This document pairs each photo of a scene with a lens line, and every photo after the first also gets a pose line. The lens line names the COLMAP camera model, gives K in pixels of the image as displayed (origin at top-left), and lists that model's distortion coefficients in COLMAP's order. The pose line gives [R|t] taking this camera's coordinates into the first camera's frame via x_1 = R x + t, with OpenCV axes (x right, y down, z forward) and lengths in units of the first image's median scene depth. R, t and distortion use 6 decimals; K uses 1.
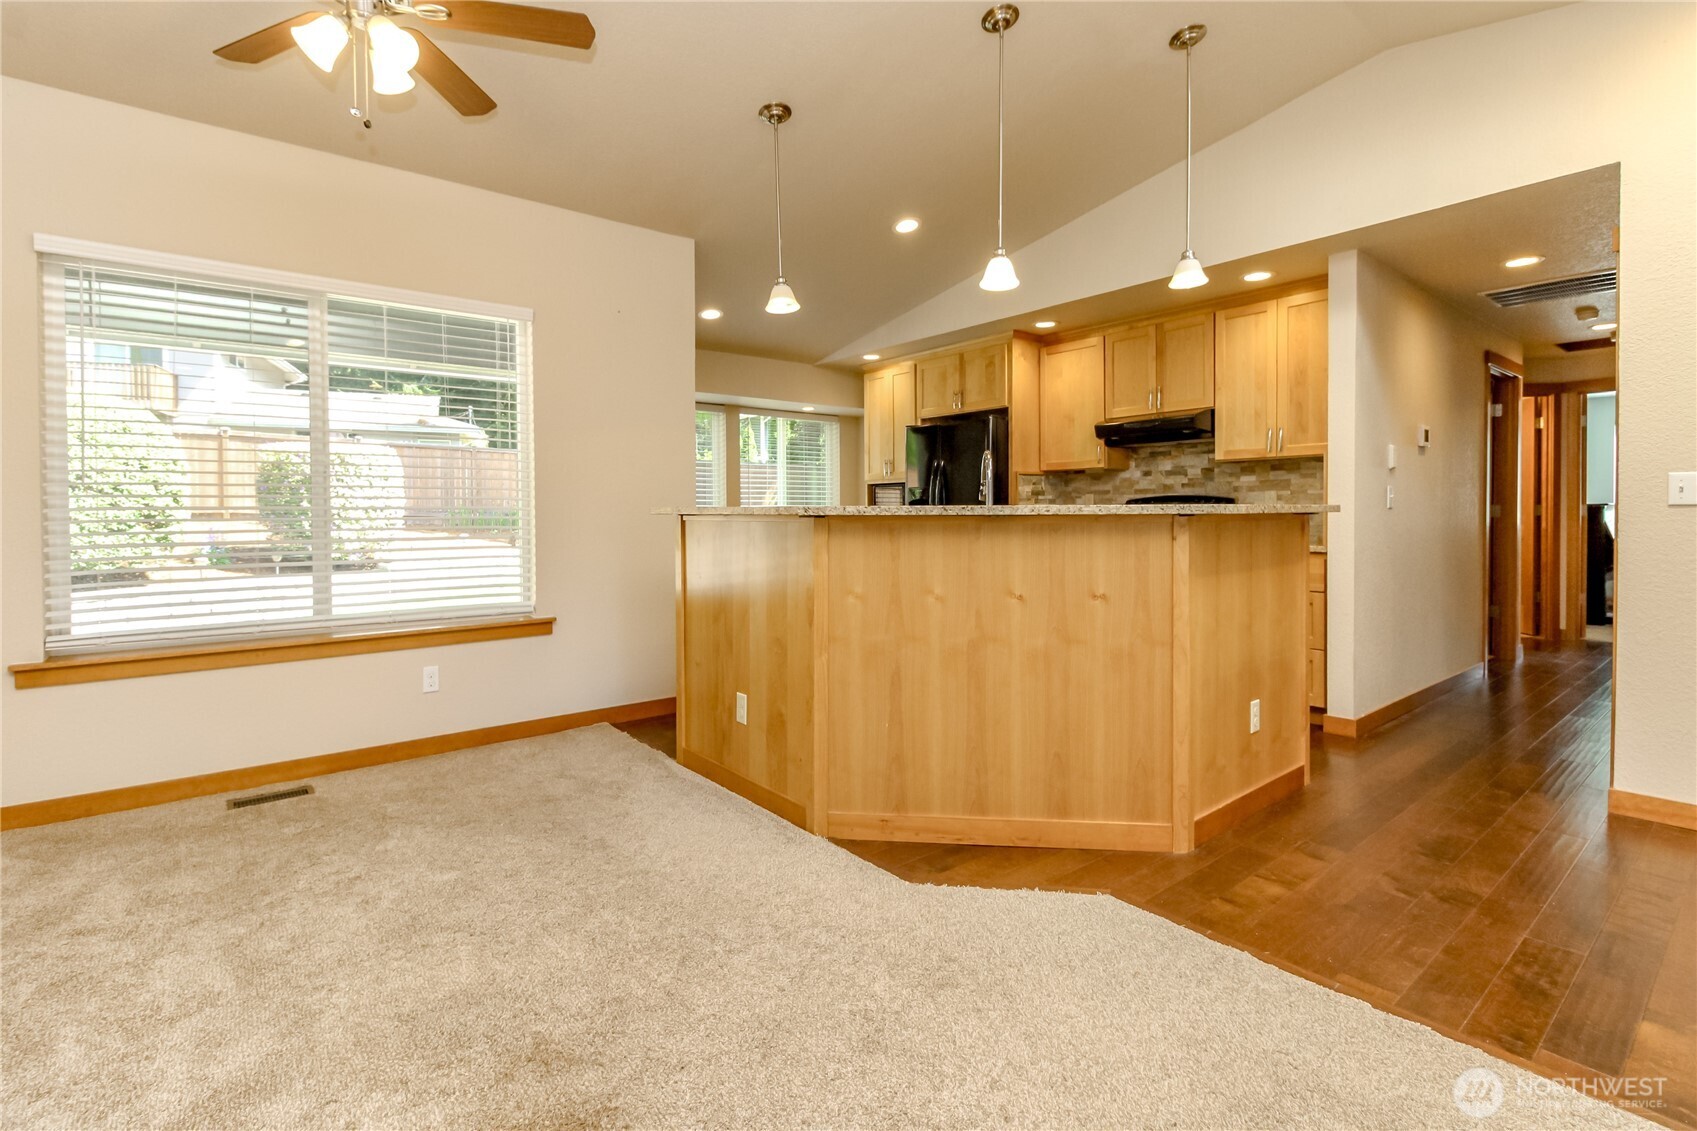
lens RADIAL K [[782.2, 0, 829.6], [0, 782.2, 528.1], [0, 0, 1]] dist [0.014309, -0.009392]
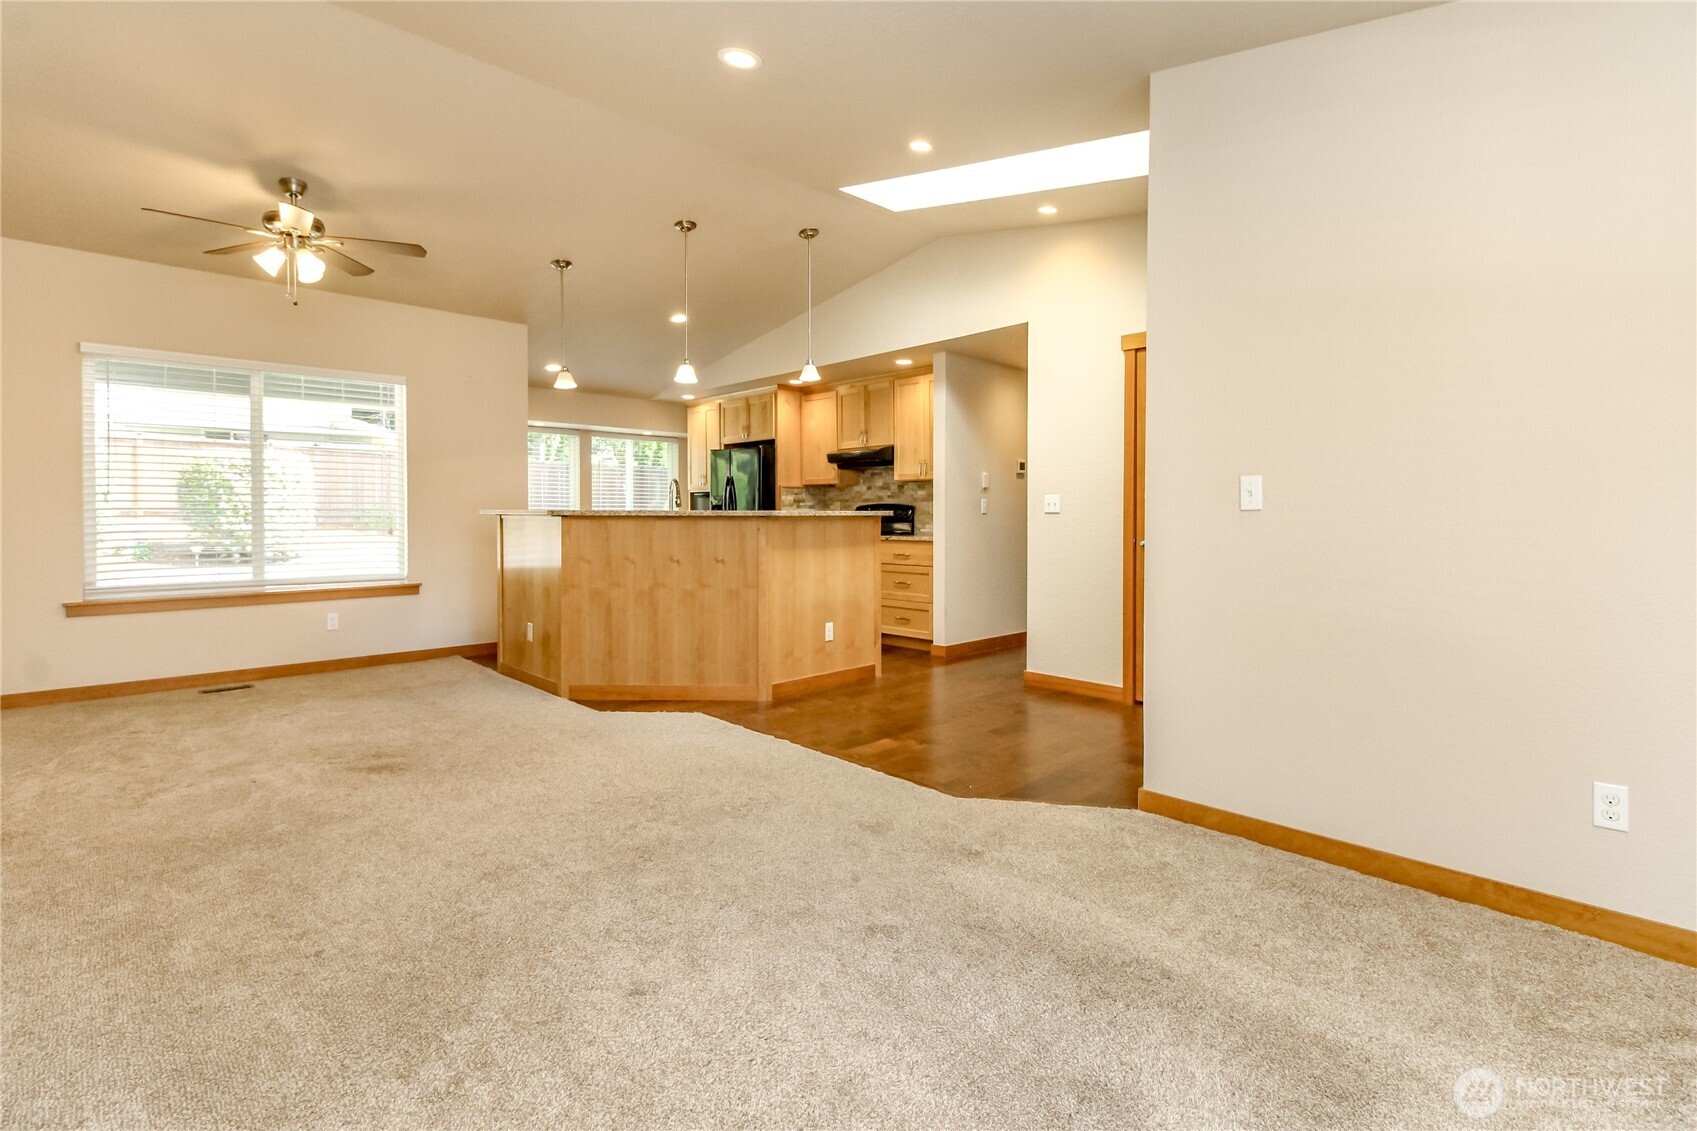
lens RADIAL K [[782.2, 0, 829.6], [0, 782.2, 528.1], [0, 0, 1]] dist [0.014309, -0.009392]
pose [[0.996594, 0.004819, 0.082318, 0.233715], [-0.004500, 0.999982, -0.004054, 0.009250], [-0.082336, 0.003670, 0.996598, -0.428821]]
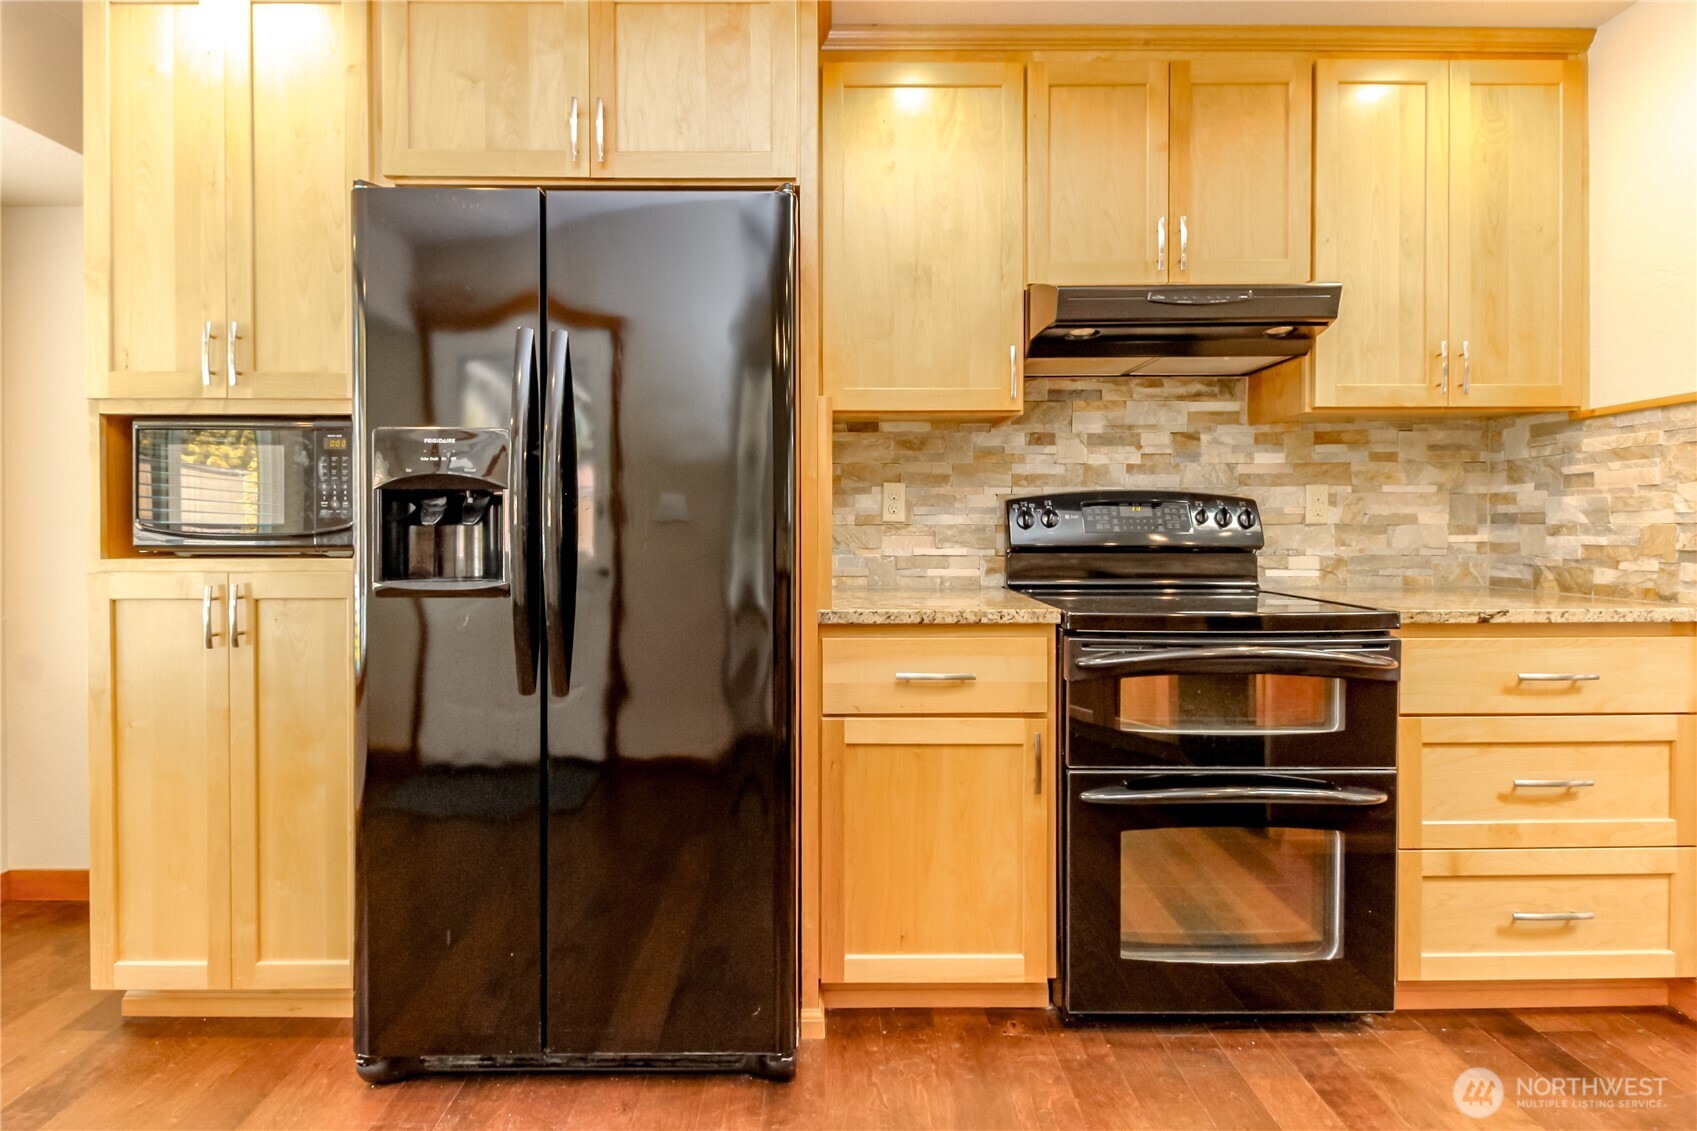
lens RADIAL K [[782.2, 0, 829.6], [0, 782.2, 528.1], [0, 0, 1]] dist [0.014309, -0.009392]
pose [[0.613948, 0.000741, 0.789346, -0.008472], [0.014314, 0.999825, -0.012072, -0.018198], [-0.789217, 0.018710, 0.613830, 0.888537]]
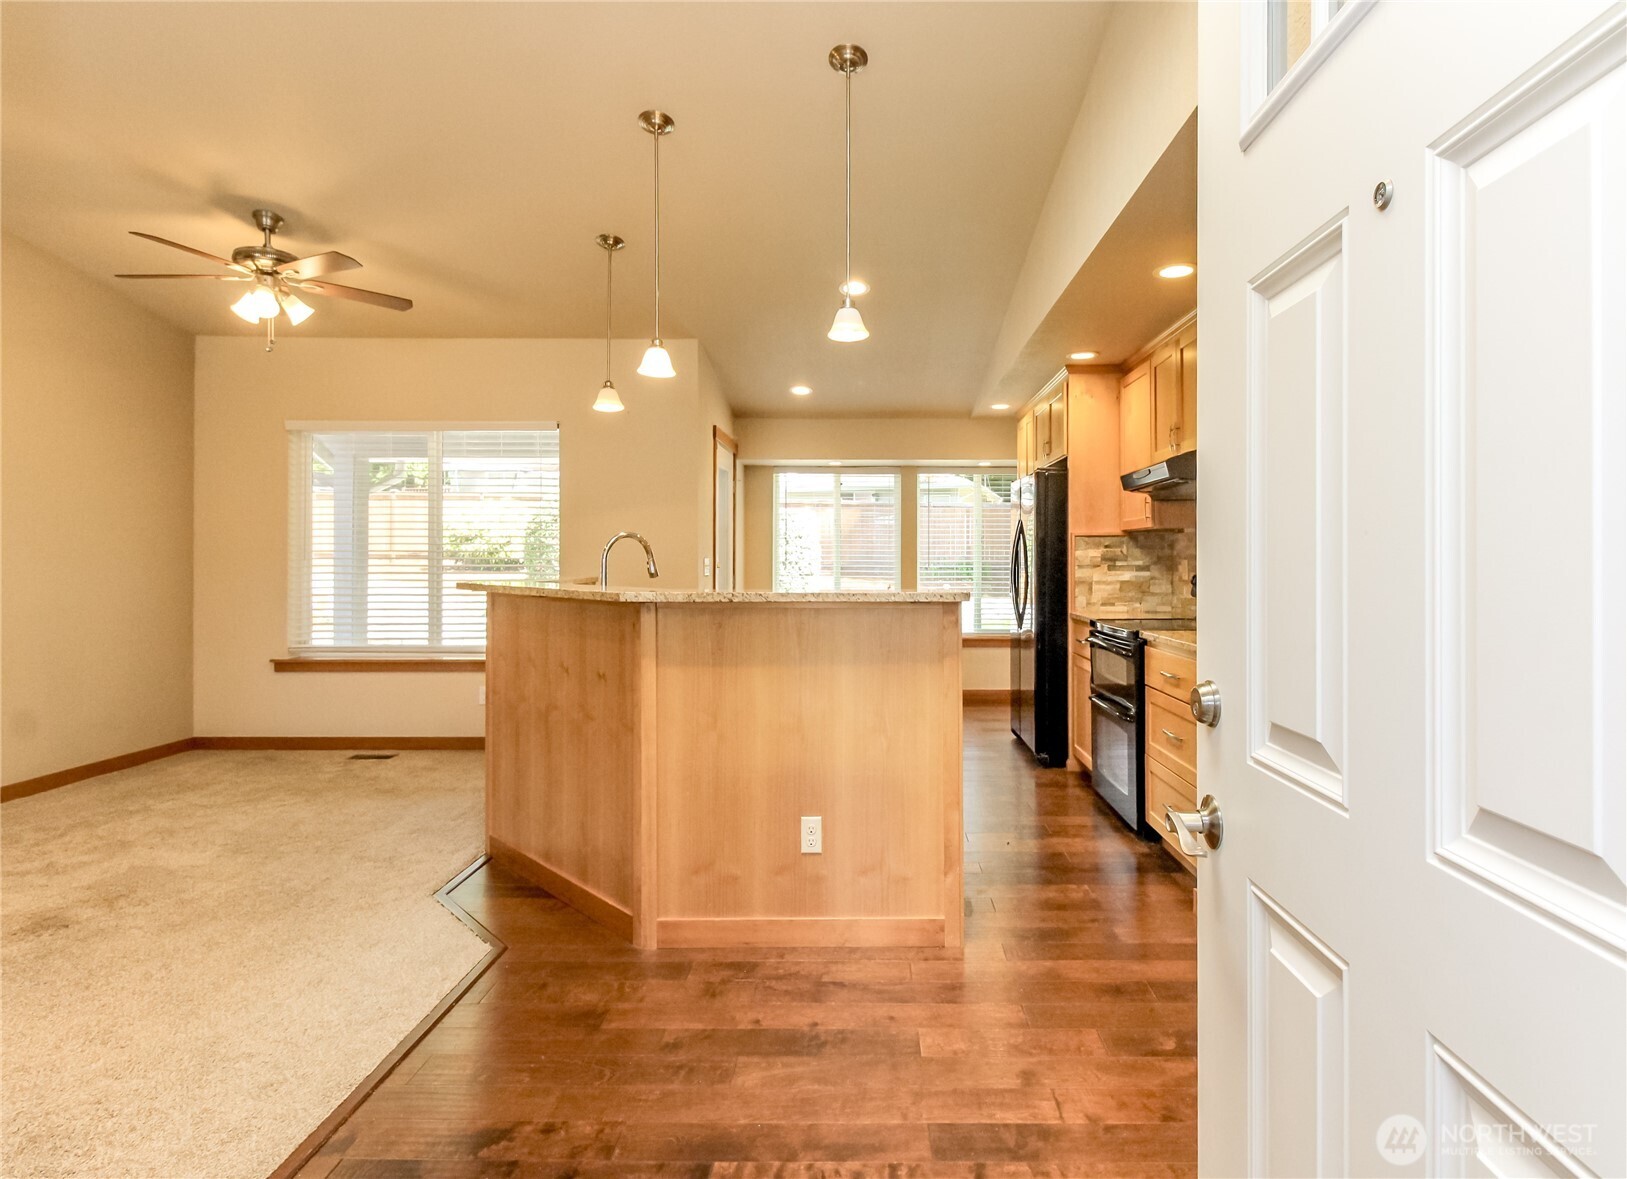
lens RADIAL K [[832.2, 0, 858.1], [0, 832.2, 562.1], [0, 0, 1]] dist [0.001086, -0.000065]
pose [[0.785512, 0.008751, -0.618785, 0.670872], [-0.018955, 0.999771, -0.009924, -0.031096], [0.618557, 0.019524, 0.785498, 0.177722]]
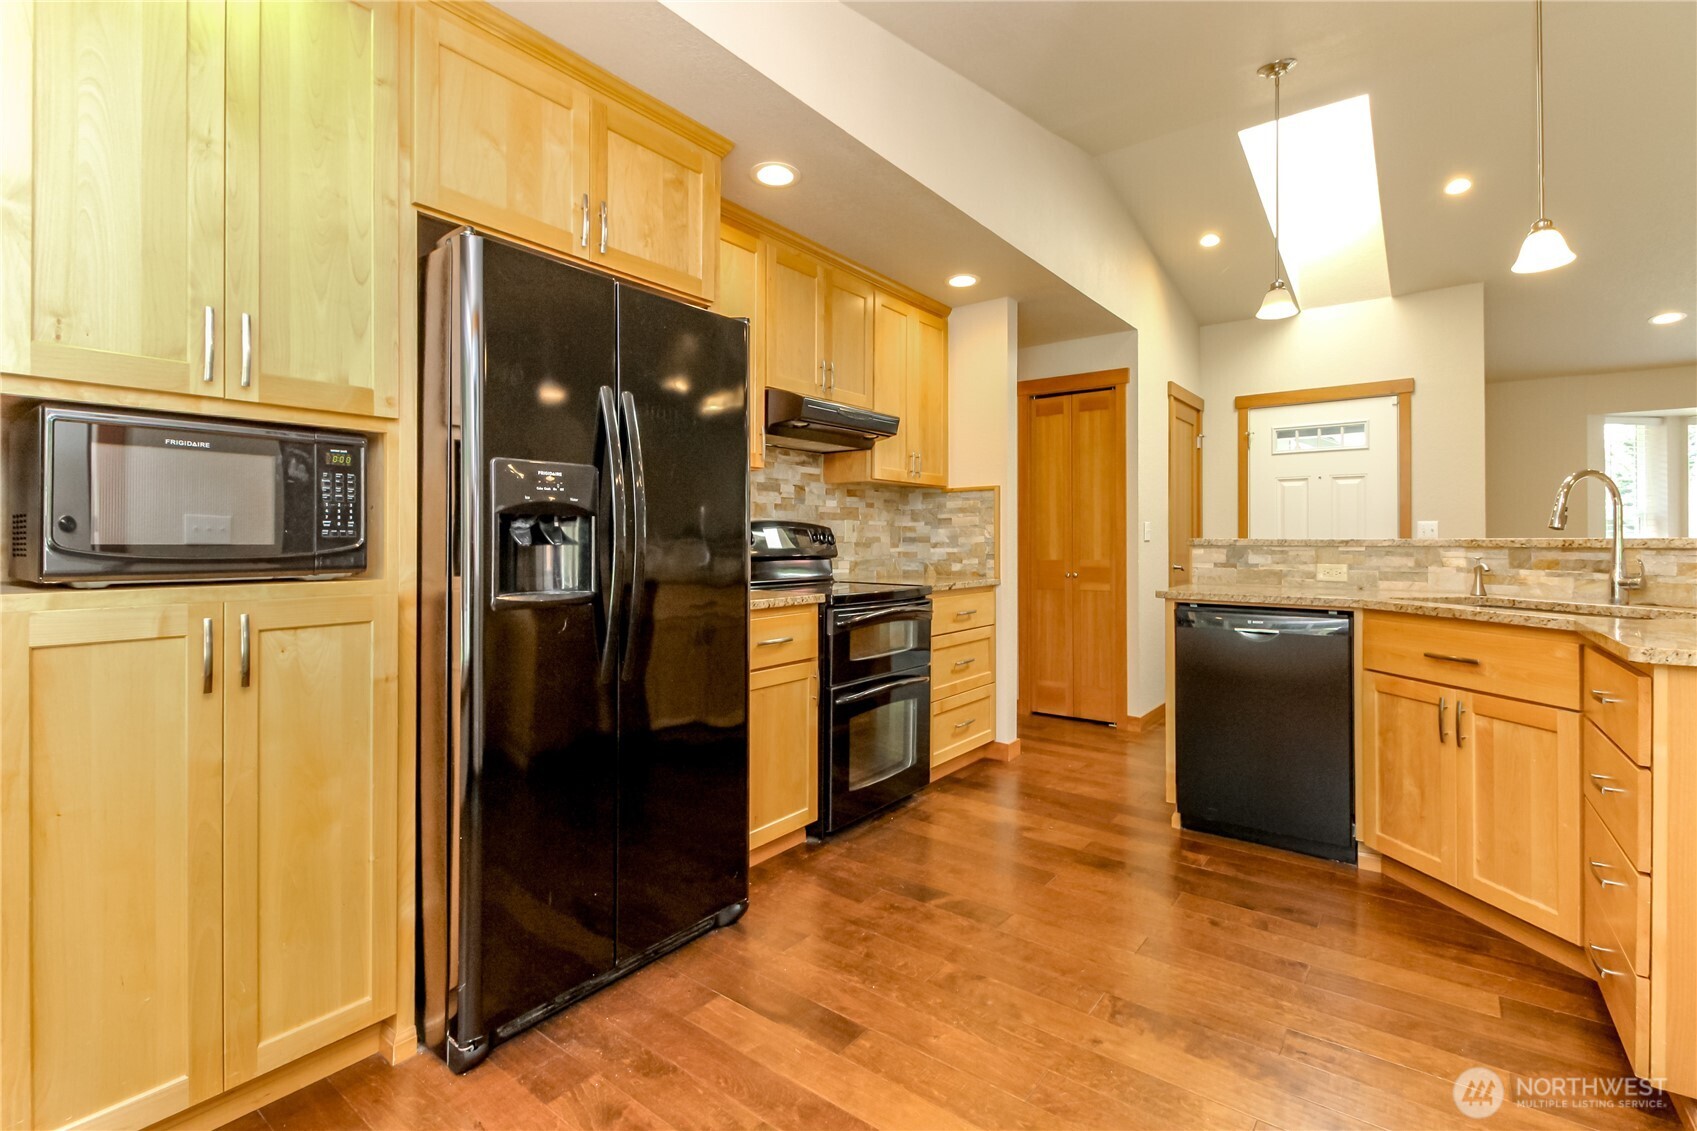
lens RADIAL K [[782.2, 0, 829.6], [0, 782.2, 528.1], [0, 0, 1]] dist [0.014309, -0.009392]
pose [[-0.243079, 0.017993, 0.969840, -0.238855], [0.018844, 0.999727, -0.013825, -0.025825], [-0.969824, 0.014915, -0.243351, 1.158255]]
